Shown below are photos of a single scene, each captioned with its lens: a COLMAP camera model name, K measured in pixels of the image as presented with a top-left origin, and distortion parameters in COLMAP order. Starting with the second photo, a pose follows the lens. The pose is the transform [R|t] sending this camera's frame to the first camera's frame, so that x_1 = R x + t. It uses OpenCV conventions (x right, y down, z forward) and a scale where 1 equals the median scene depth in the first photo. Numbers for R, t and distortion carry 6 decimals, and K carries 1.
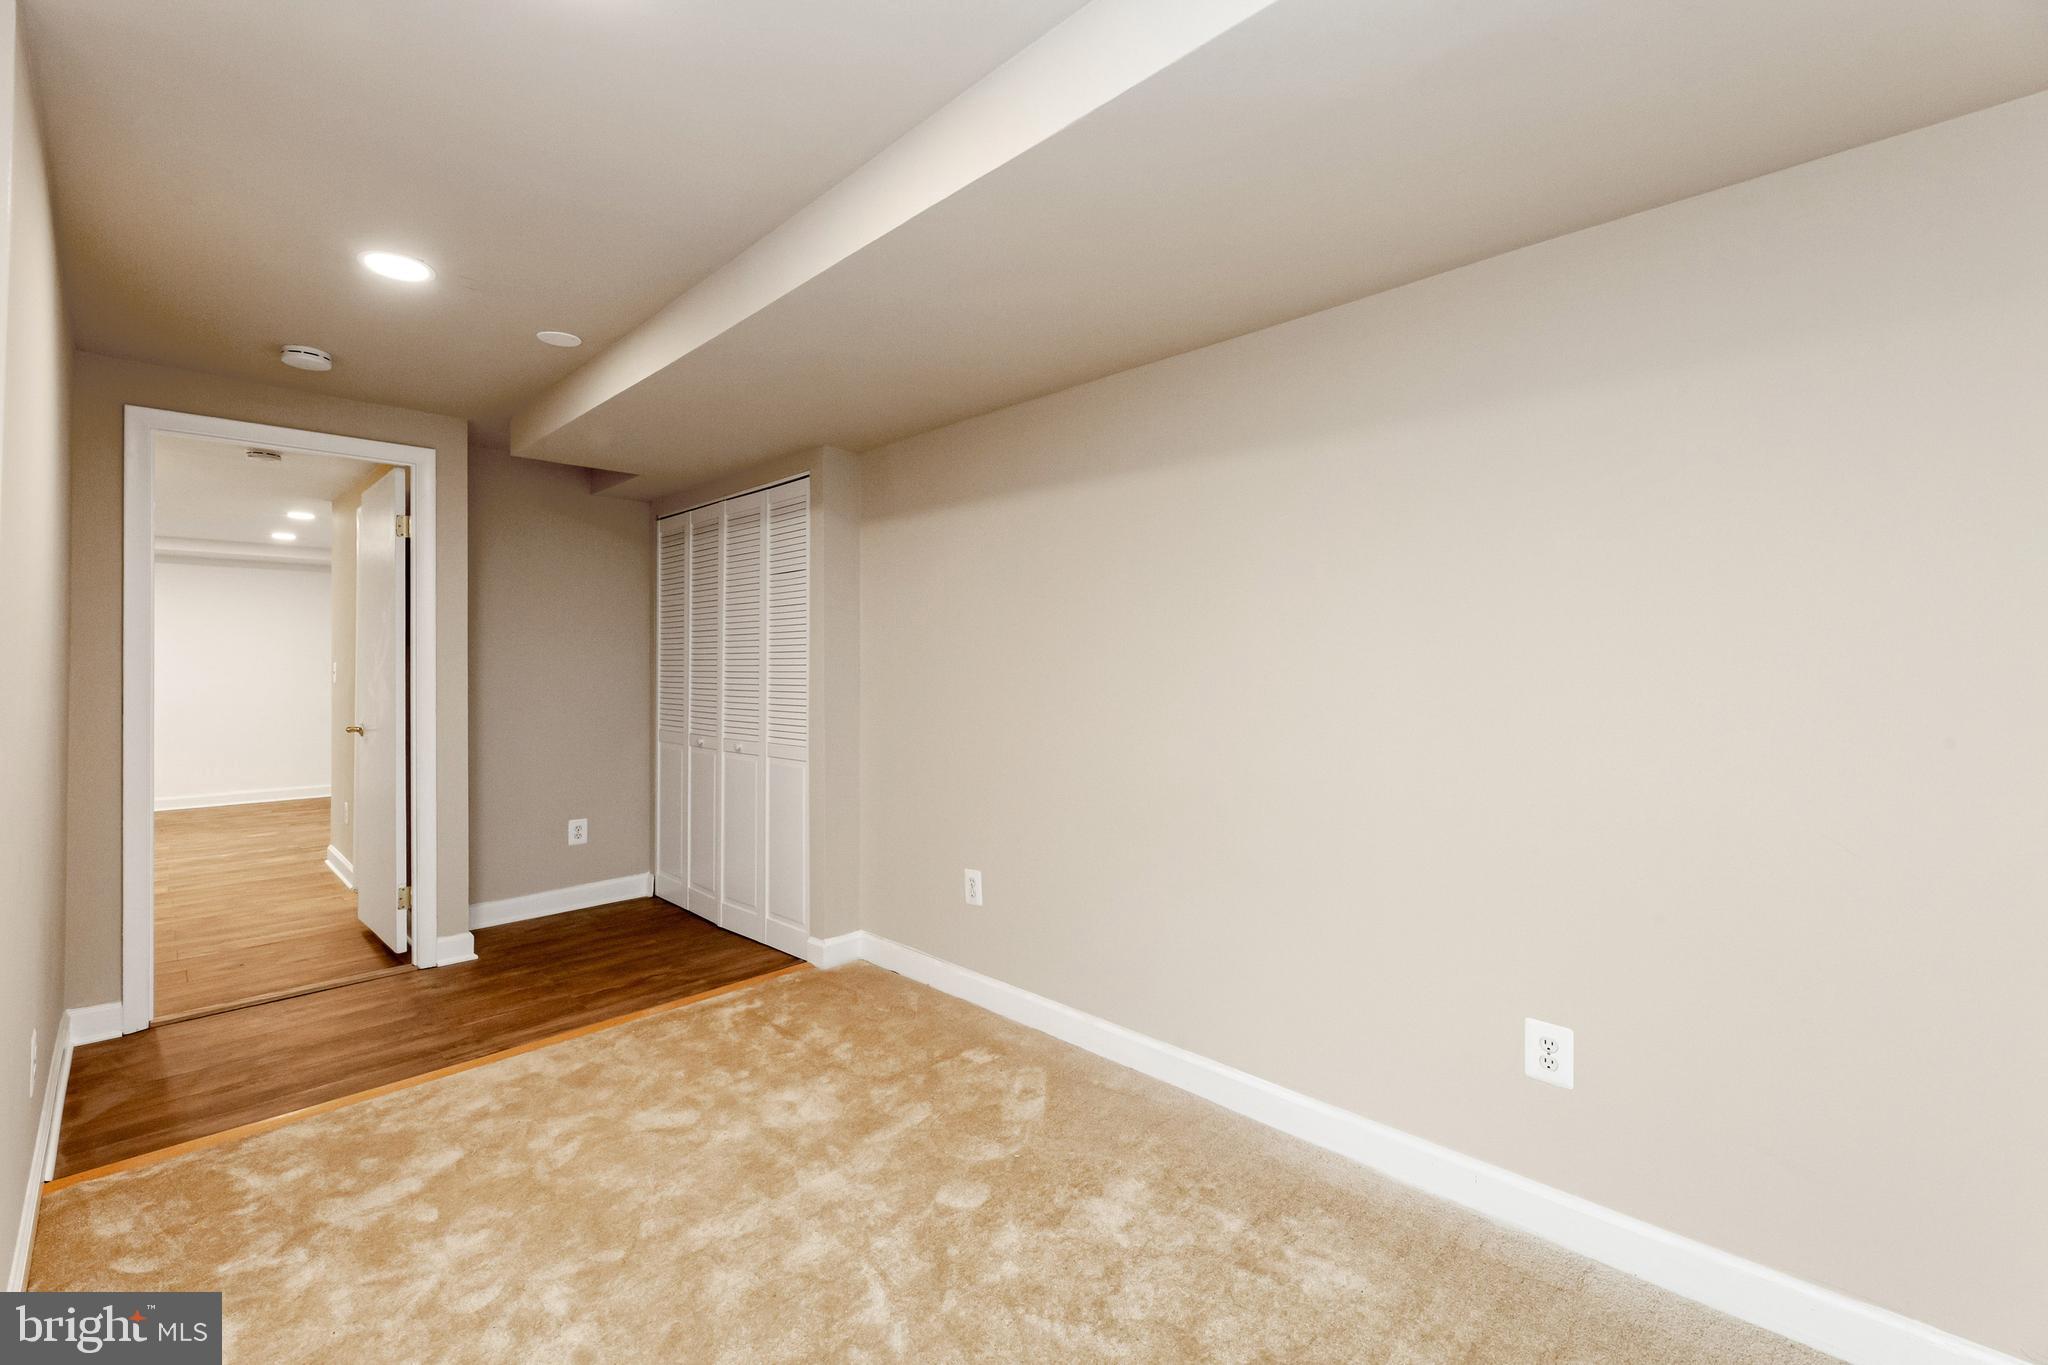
lens RADIAL K [[847.3, 0, 1024.9], [0, 847.3, 672.7], [0, 0, 1]] dist [-0.000555, -0.001720]
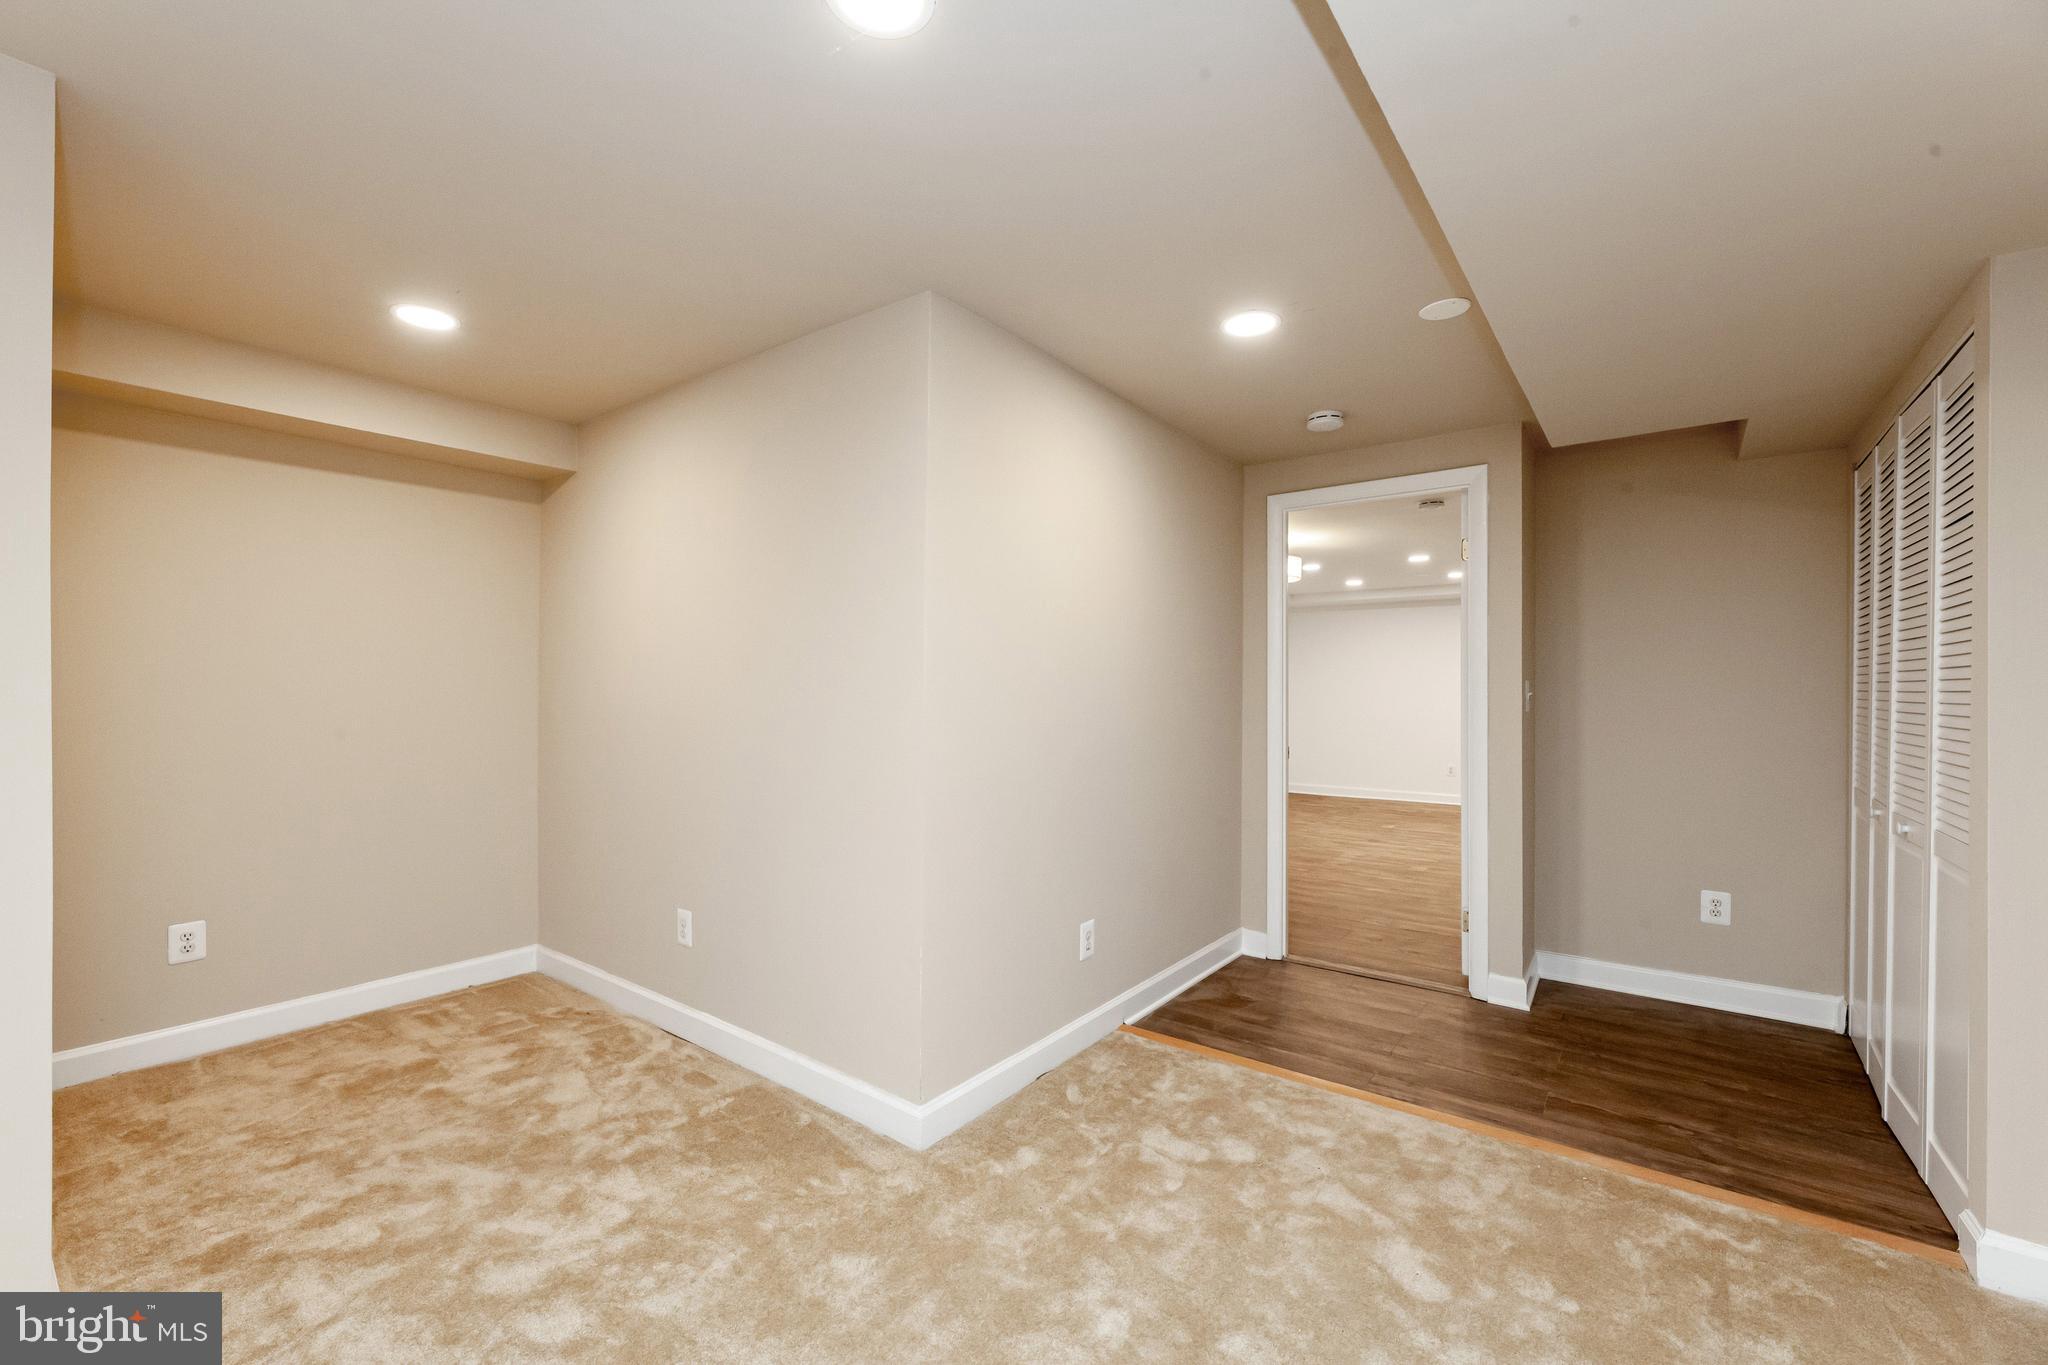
lens RADIAL K [[847.3, 0, 1012.9], [0, 847.3, 691.1], [0, 0, 1]] dist [-0.000555, -0.001720]
pose [[0.101670, 0.005176, -0.994805, 0.222944], [-0.008263, 0.999956, 0.004358, -0.005882], [0.994784, 0.007777, 0.101708, 0.395625]]
